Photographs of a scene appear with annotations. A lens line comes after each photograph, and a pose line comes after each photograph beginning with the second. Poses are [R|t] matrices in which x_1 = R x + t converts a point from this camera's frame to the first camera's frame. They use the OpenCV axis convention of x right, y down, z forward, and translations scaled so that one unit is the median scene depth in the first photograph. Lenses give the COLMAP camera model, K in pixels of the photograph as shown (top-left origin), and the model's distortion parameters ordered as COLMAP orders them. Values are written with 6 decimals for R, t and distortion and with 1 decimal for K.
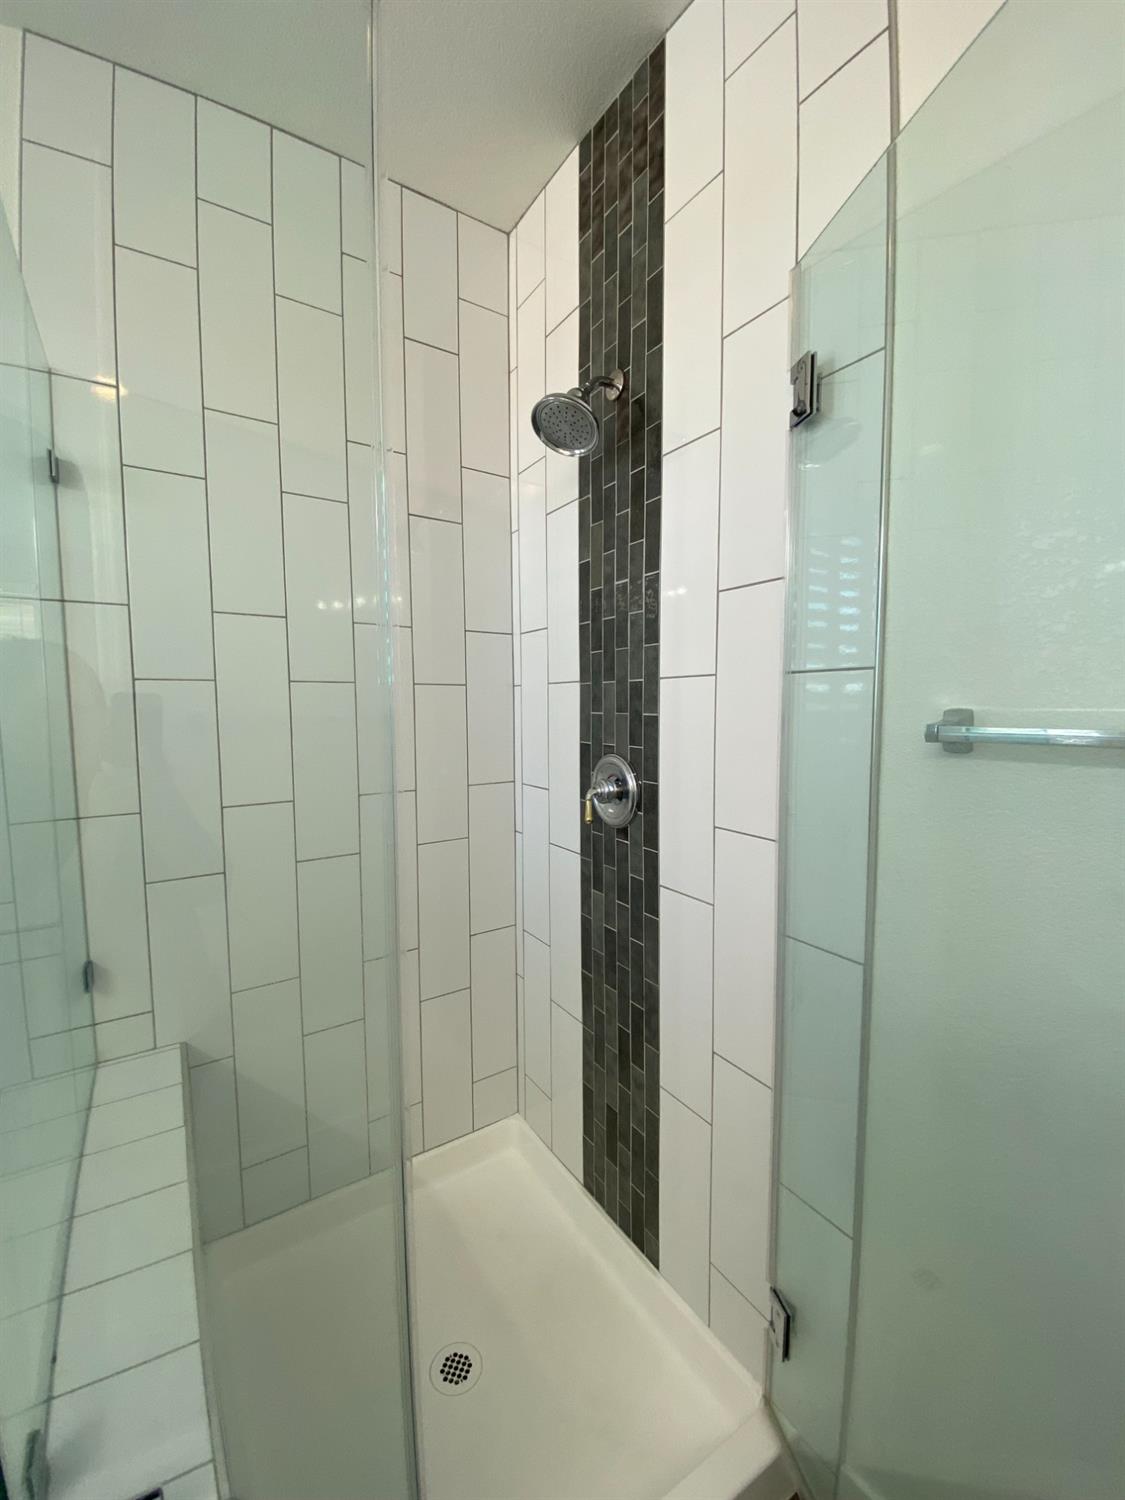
lens RADIAL K [[608.9, 0, 569.3], [0, 608.9, 754.7], [0, 0, 1]] dist [0.008948, -0.007314]
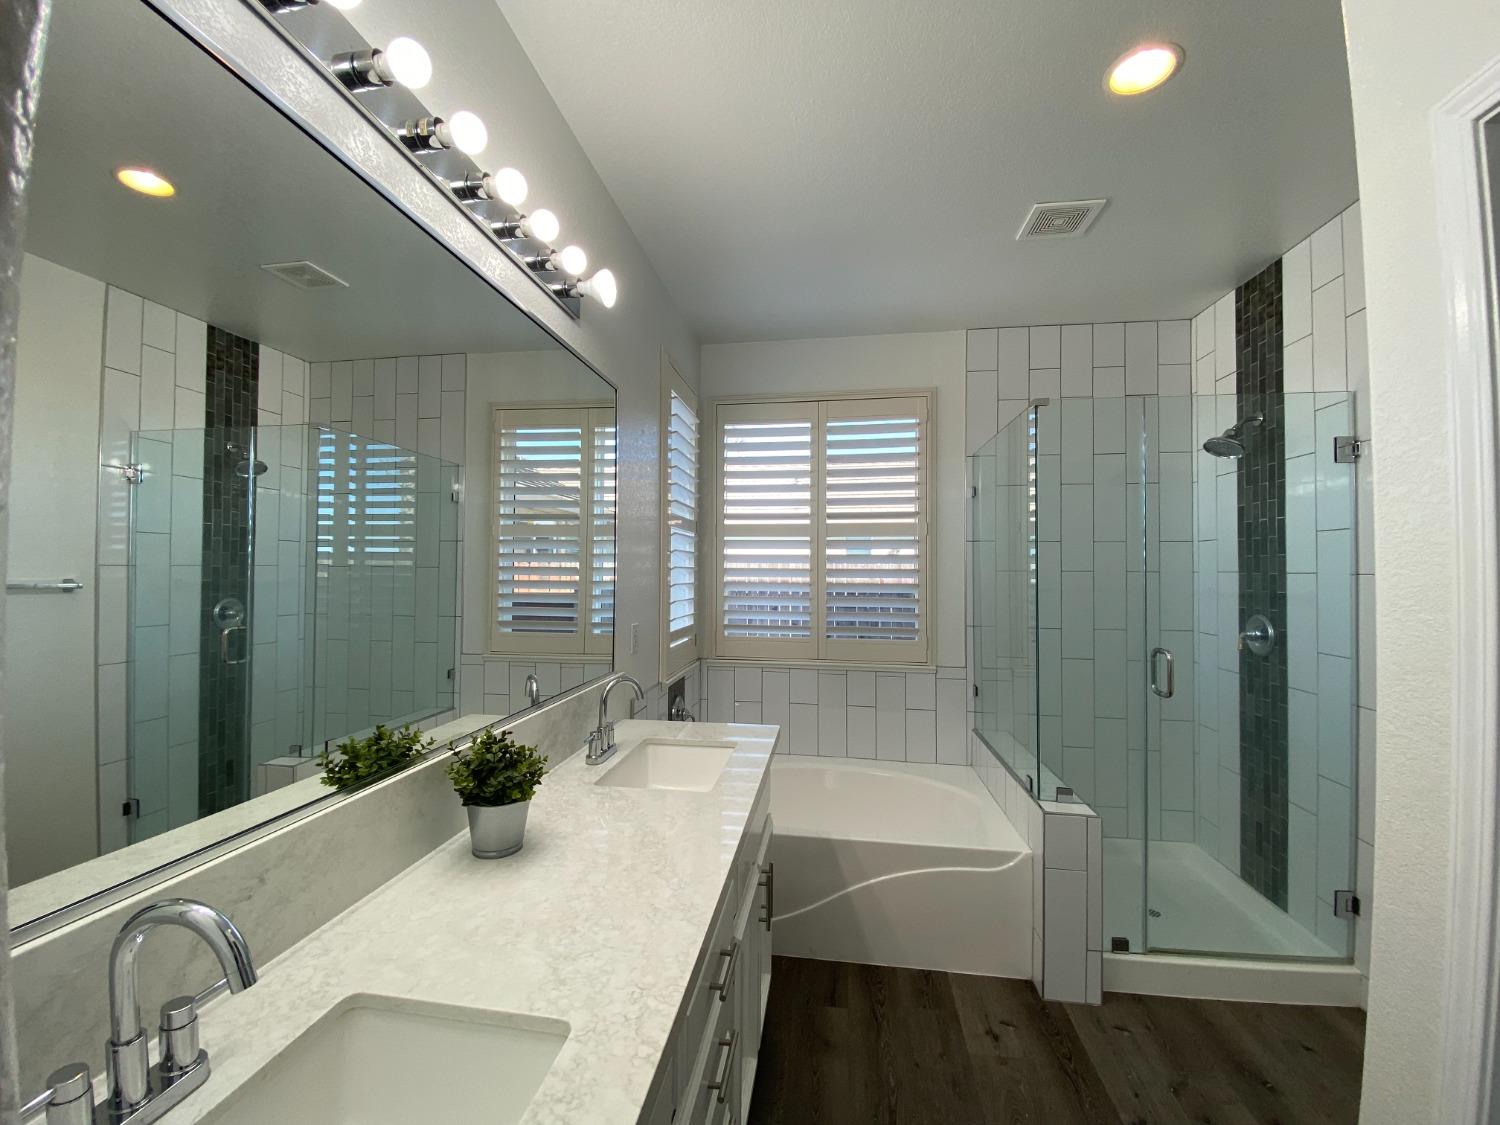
lens RADIAL K [[656.0, 0, 750.2], [0, 656.0, 567.9], [0, 0, 1]] dist [-0.017551, -0.001038]
pose [[0.770607, -0.001494, -0.637308, 0.137498], [-0.047327, 0.997102, -0.059563, 0.049118], [0.635550, 0.076062, 0.768304, -1.460128]]
